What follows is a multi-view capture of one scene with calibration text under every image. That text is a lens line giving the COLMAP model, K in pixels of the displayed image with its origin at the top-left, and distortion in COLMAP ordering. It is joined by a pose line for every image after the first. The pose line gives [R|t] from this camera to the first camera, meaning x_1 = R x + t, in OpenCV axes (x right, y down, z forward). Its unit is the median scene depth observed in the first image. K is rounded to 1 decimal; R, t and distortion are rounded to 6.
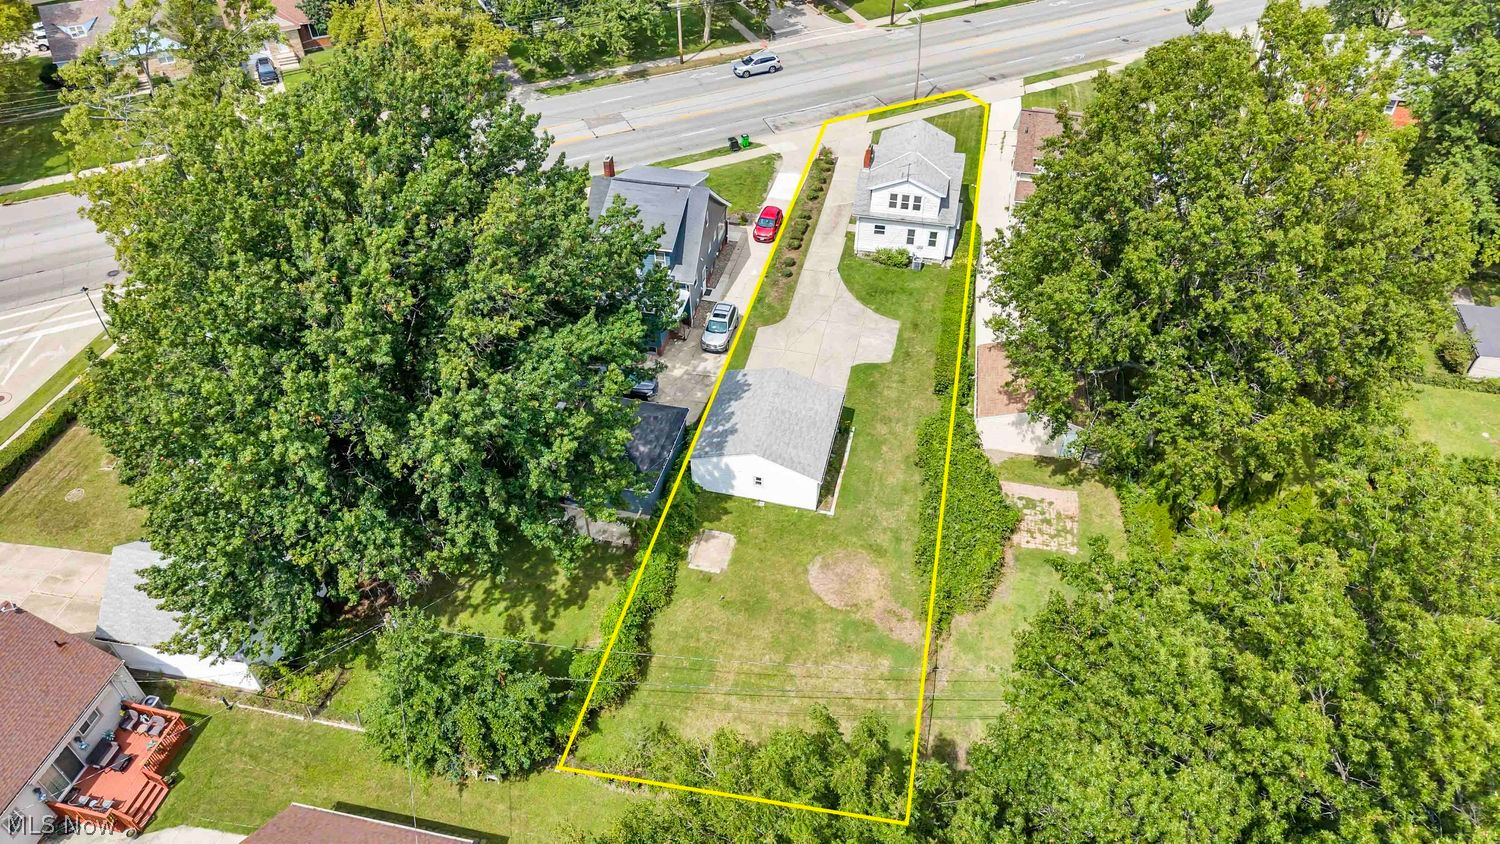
lens RADIAL K [[1010.1, 0, 750.0], [0, 1010.1, 422.0], [0, 0, 1]] dist [0.020888, -0.001247]
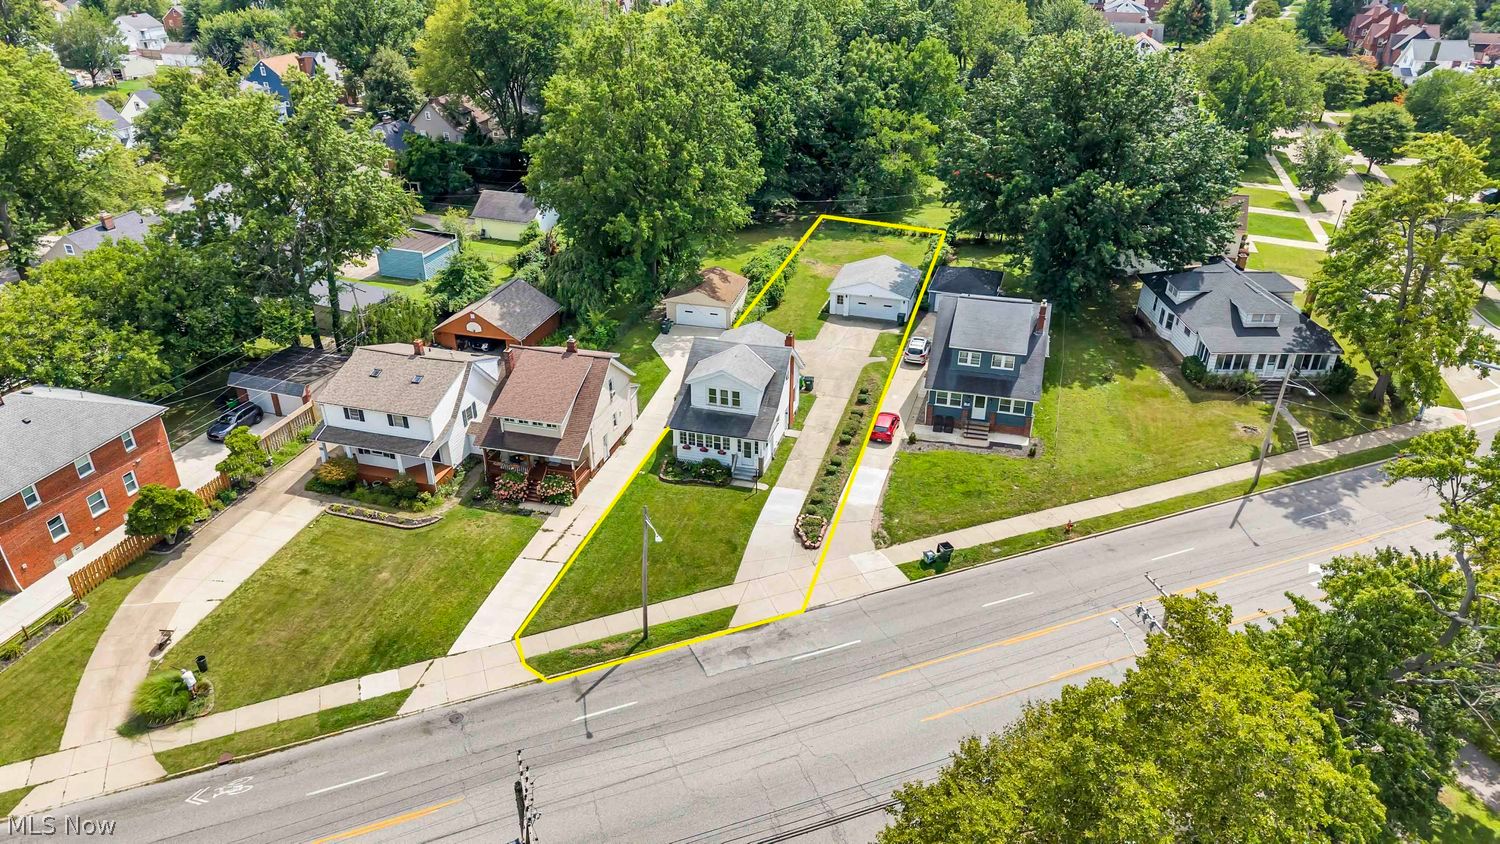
lens RADIAL K [[1010.1, 0, 750.0], [0, 1010.1, 422.0], [0, 0, 1]] dist [0.020888, -0.001247]
pose [[-0.997751, -0.030472, 0.059704, 0.087533], [0.046362, 0.329574, 0.942991, -1.088140], [-0.048411, 0.943638, -0.327420, 1.300083]]
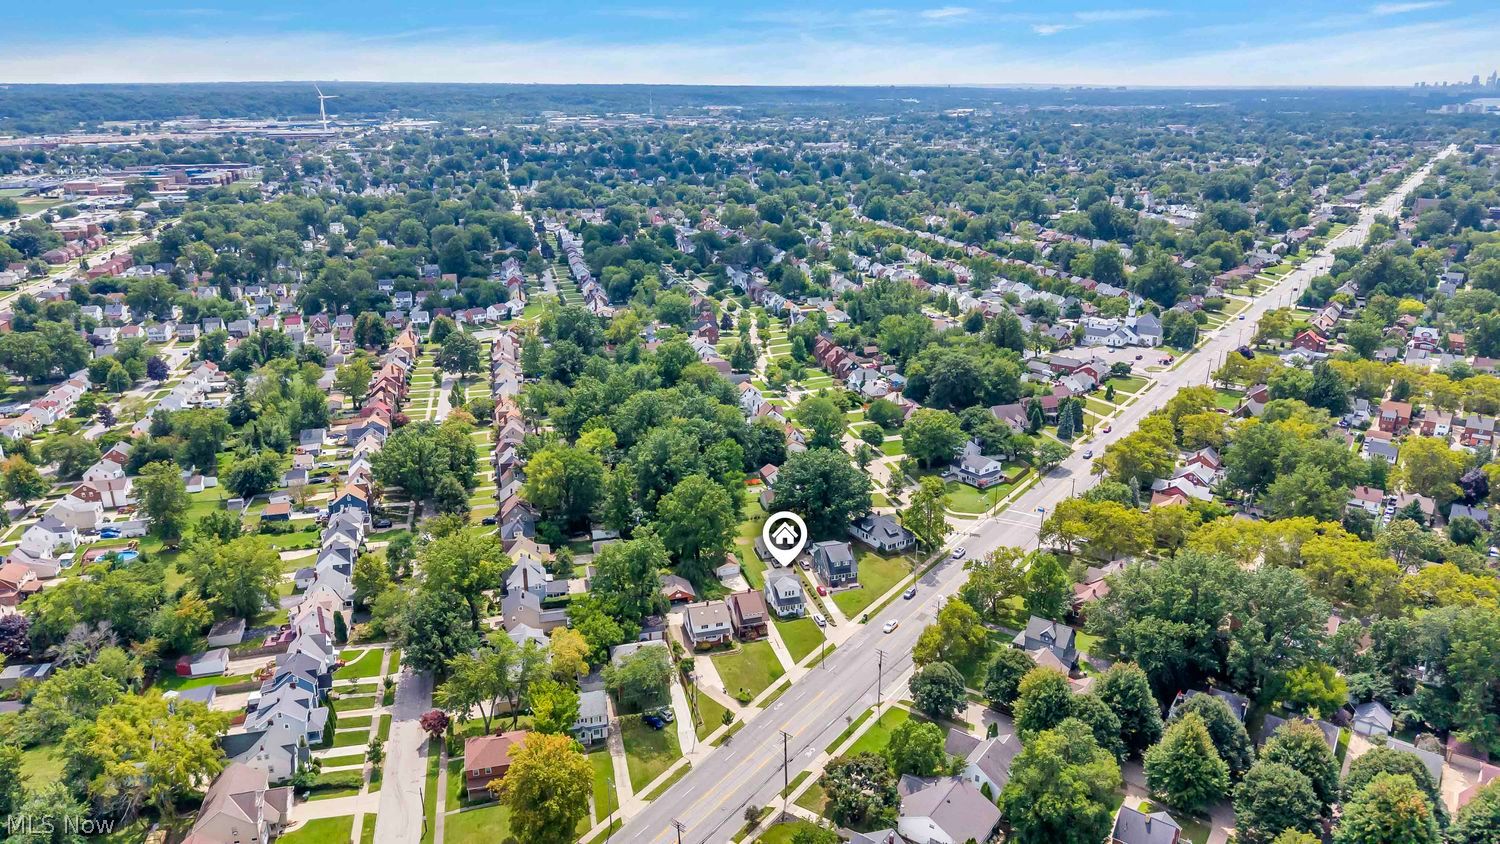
lens RADIAL K [[1010.1, 0, 750.0], [0, 1010.1, 422.0], [0, 0, 1]] dist [0.020888, -0.001247]
pose [[-0.877178, 0.155798, -0.454186, 1.540250], [-0.321019, 0.513140, 0.796011, -2.863846], [0.357078, 0.844047, -0.400101, 1.717815]]
